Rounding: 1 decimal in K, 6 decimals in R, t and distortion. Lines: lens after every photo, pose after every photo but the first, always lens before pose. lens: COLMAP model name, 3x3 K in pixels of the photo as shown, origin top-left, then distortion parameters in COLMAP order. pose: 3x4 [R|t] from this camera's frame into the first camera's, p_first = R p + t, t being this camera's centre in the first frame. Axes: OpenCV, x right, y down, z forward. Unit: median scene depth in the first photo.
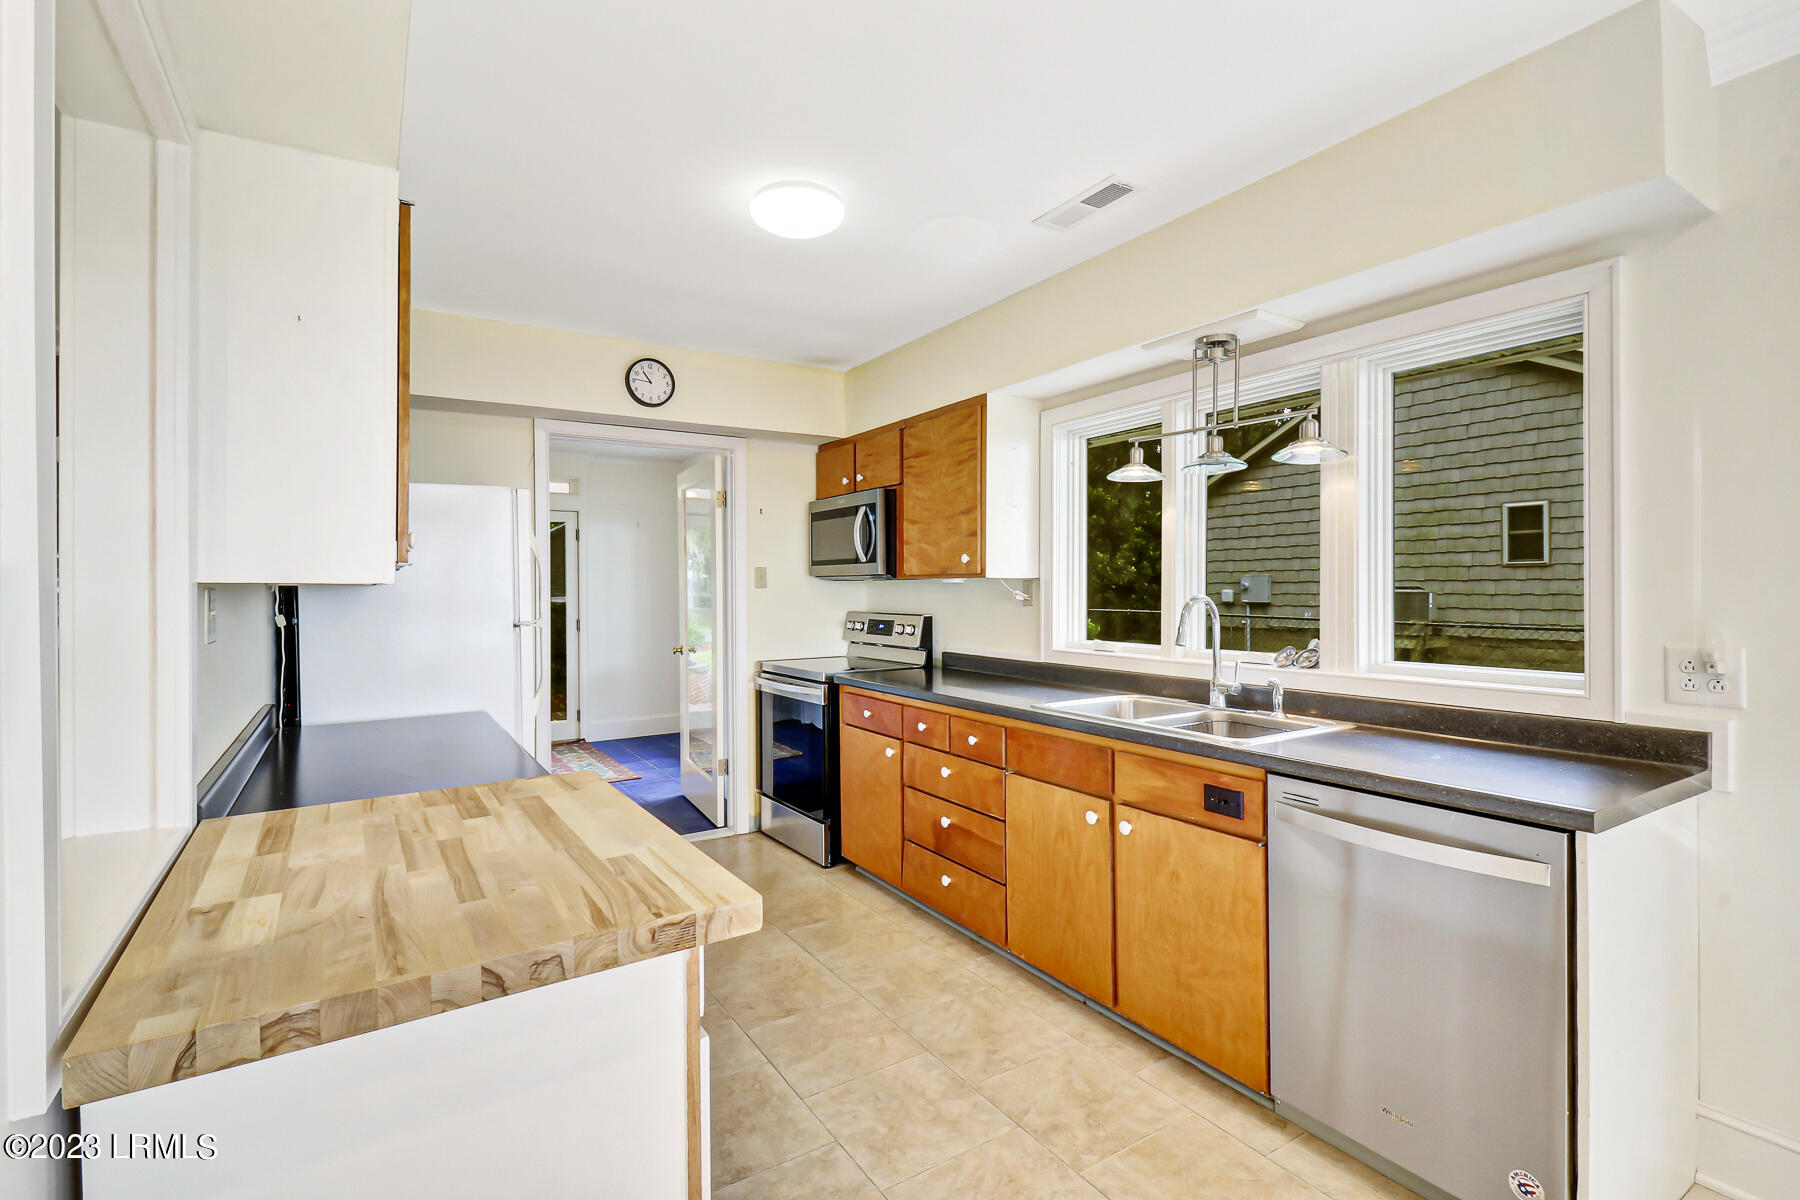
lens RADIAL K [[834.3, 0, 902.9], [0, 834.3, 574.3], [0, 0, 1]] dist [0.004244, -0.007713]
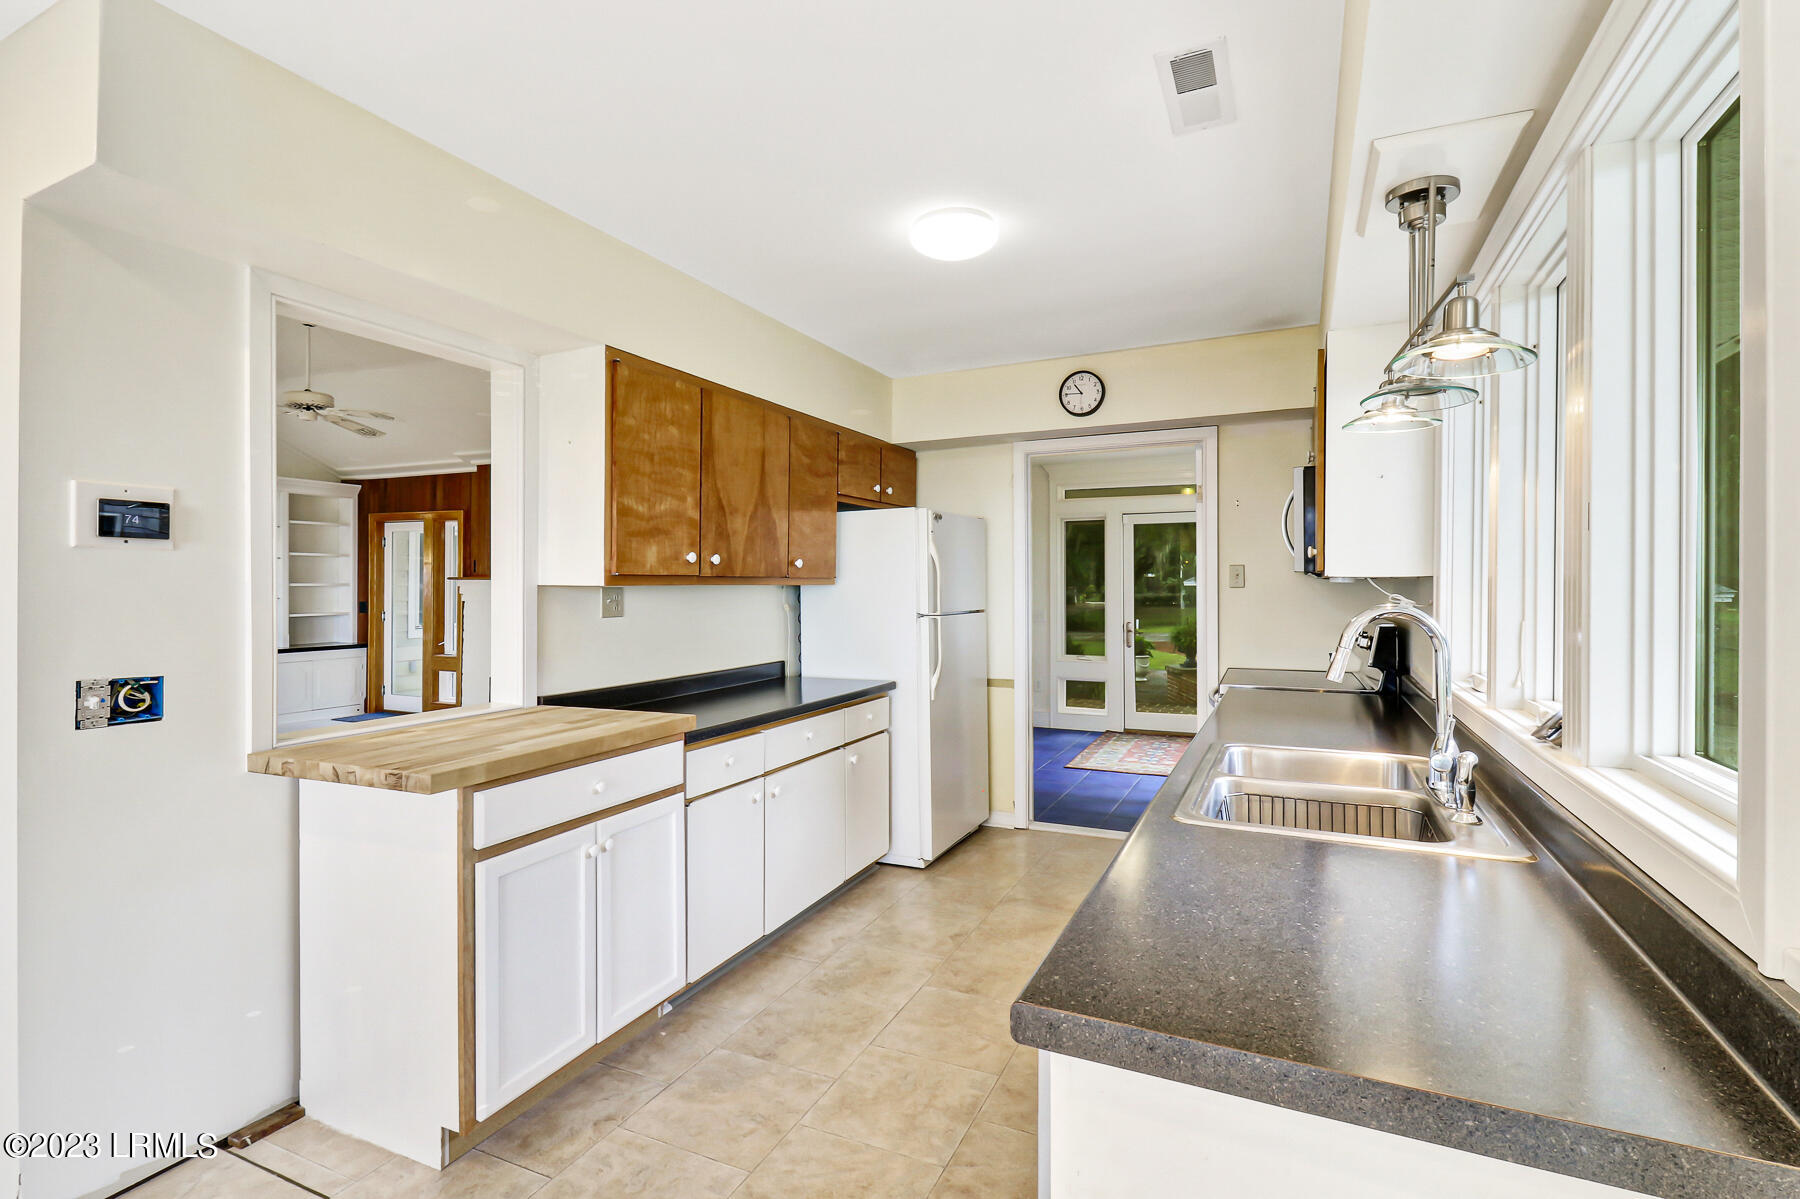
lens RADIAL K [[834.3, 0, 933.1], [0, 834.3, 577.8], [0, 0, 1]] dist [0.004244, -0.007713]
pose [[0.563027, 0.000568, -0.826438, 0.667056], [0.004937, 0.999980, 0.004050, -0.000225], [0.826424, -0.006361, 0.563013, 0.346548]]
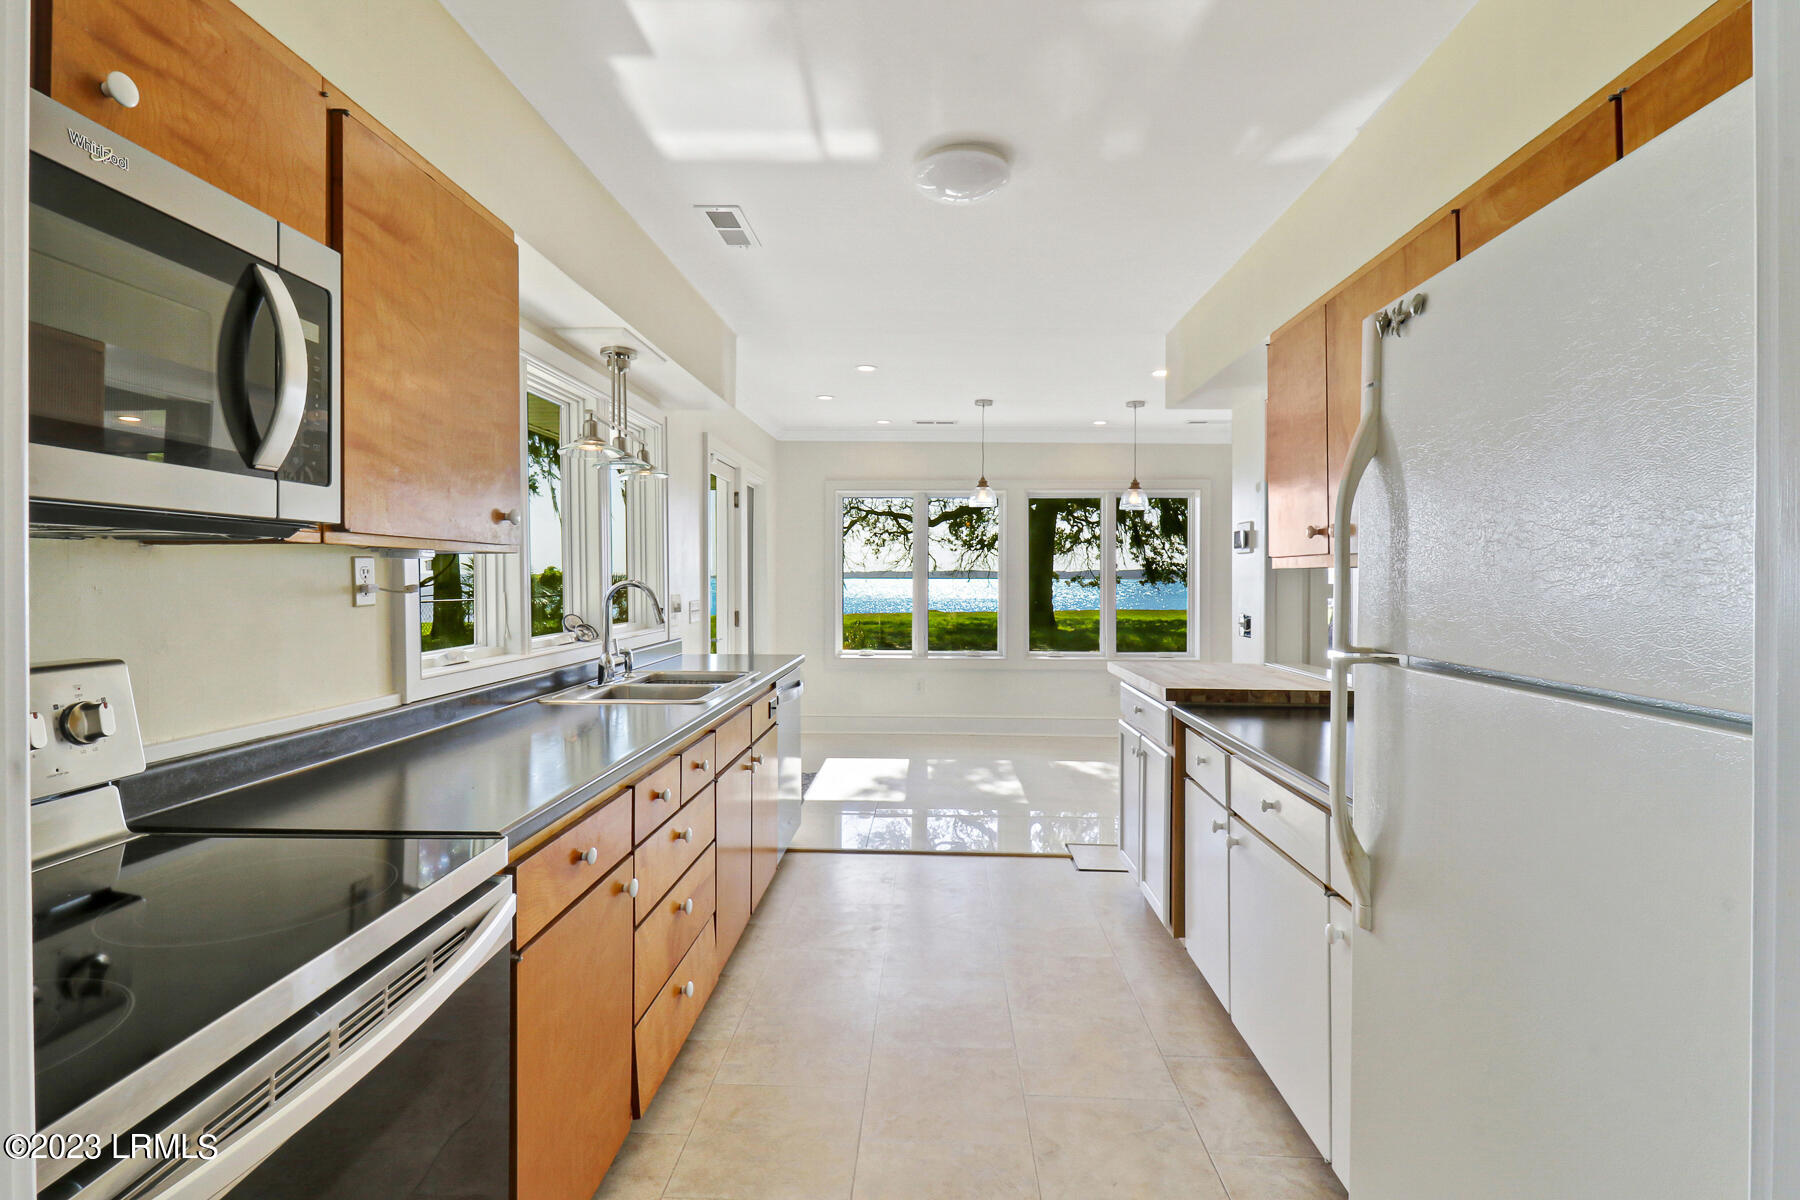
lens RADIAL K [[834.3, 0, 890.5], [0, 834.3, 584.6], [0, 0, 1]] dist [0.004244, -0.007713]
pose [[-0.811411, 0.008999, 0.584406, -0.552500], [0.005450, 0.999954, -0.007830, 0.034410], [-0.584450, -0.003169, -0.811423, 1.644172]]
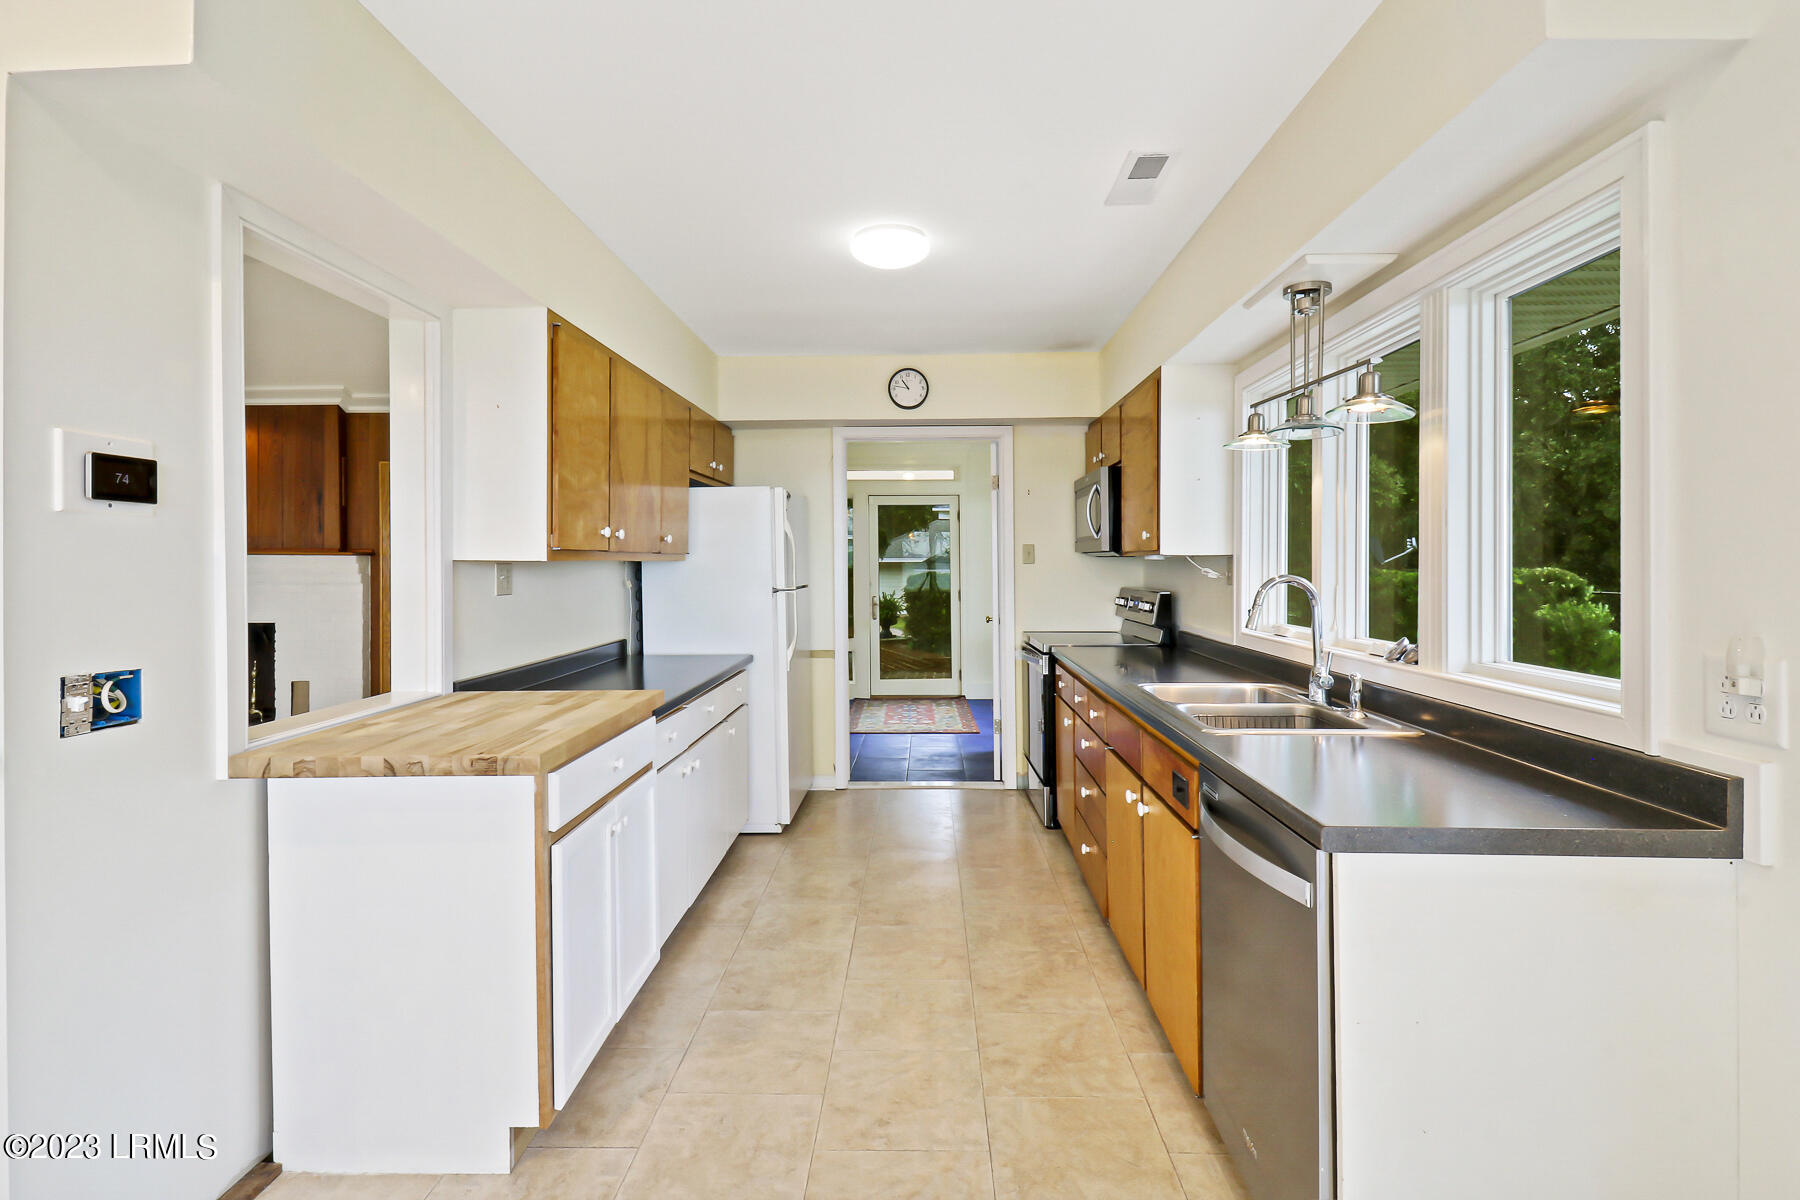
lens RADIAL K [[834.3, 0, 919.1], [0, 834.3, 554.4], [0, 0, 1]] dist [0.004244, -0.007713]
pose [[0.840649, 0.002723, -0.541574, 0.496789], [-0.000836, 0.999993, 0.003730, -0.000047], [0.541580, -0.002683, 0.840645, 0.022866]]
